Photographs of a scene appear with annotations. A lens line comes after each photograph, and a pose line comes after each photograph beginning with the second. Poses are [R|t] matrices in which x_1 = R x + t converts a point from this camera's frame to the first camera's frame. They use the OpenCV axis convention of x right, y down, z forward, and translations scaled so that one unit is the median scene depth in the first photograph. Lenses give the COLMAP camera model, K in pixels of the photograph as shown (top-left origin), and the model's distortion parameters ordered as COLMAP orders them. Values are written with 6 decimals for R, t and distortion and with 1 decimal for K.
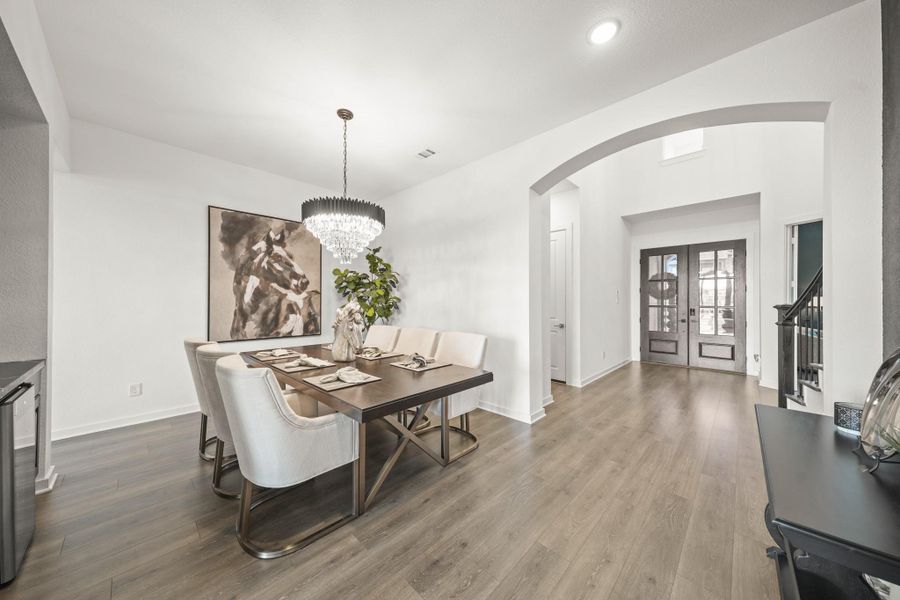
lens RADIAL K [[297.2, 0, 461.3], [0, 297.2, 299.8], [0, 0, 1]] dist [0.000847, 0.000020]
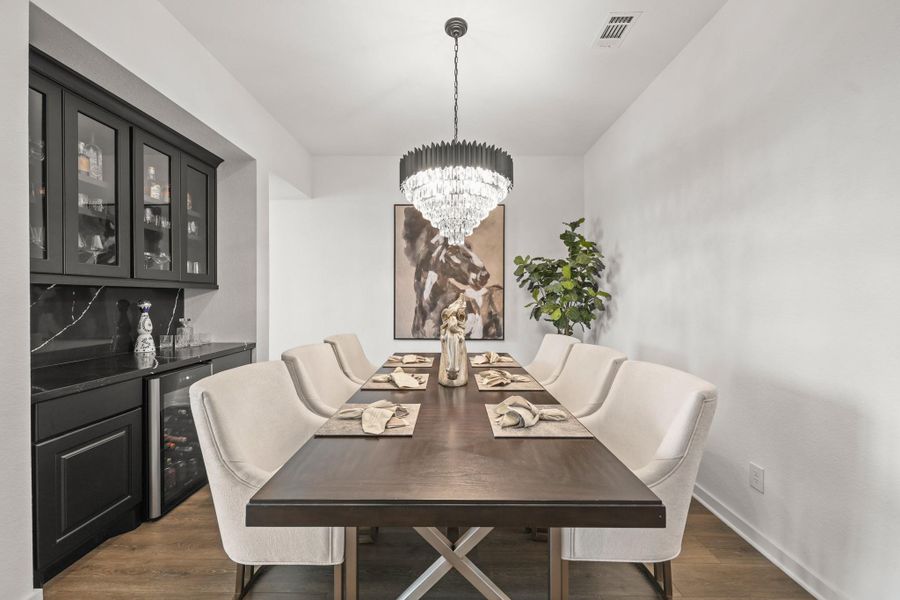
lens RADIAL K [[339.8, 0, 453.8], [0, 339.8, 300.5], [0, 0, 1]] dist [0.000463, -0.000076]
pose [[0.670331, 0.005980, -0.742038, 0.134678], [0.001722, 0.999952, 0.009614, 0.001796], [0.742061, -0.007723, 0.670288, 0.319891]]
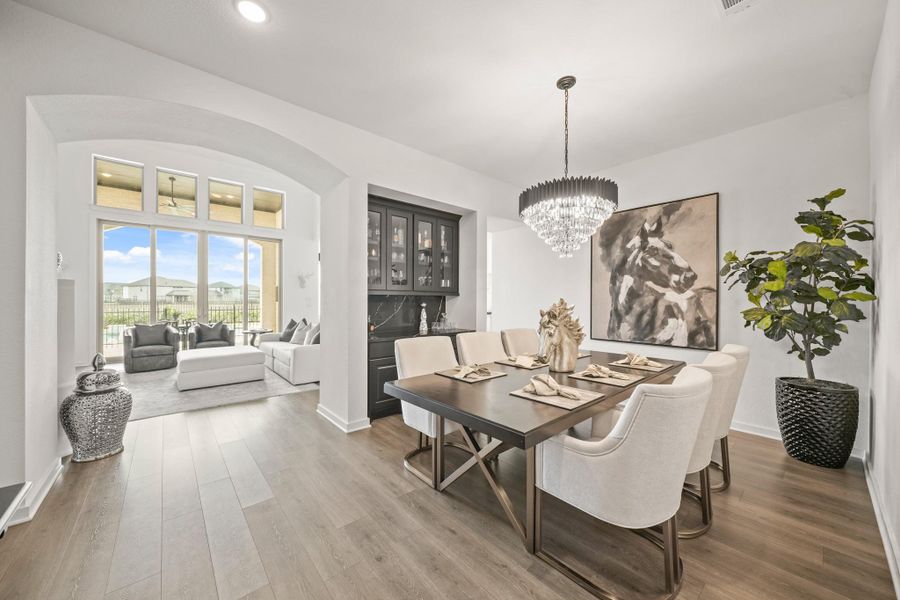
lens RADIAL K [[339.8, 0, 453.8], [0, 339.8, 300.5], [0, 0, 1]] dist [0.000463, -0.000076]
pose [[-0.115845, -0.002320, -0.993265, 0.425879], [-0.000138, 0.999997, -0.002319, 0.003100], [0.993267, -0.000132, -0.115845, 0.549619]]
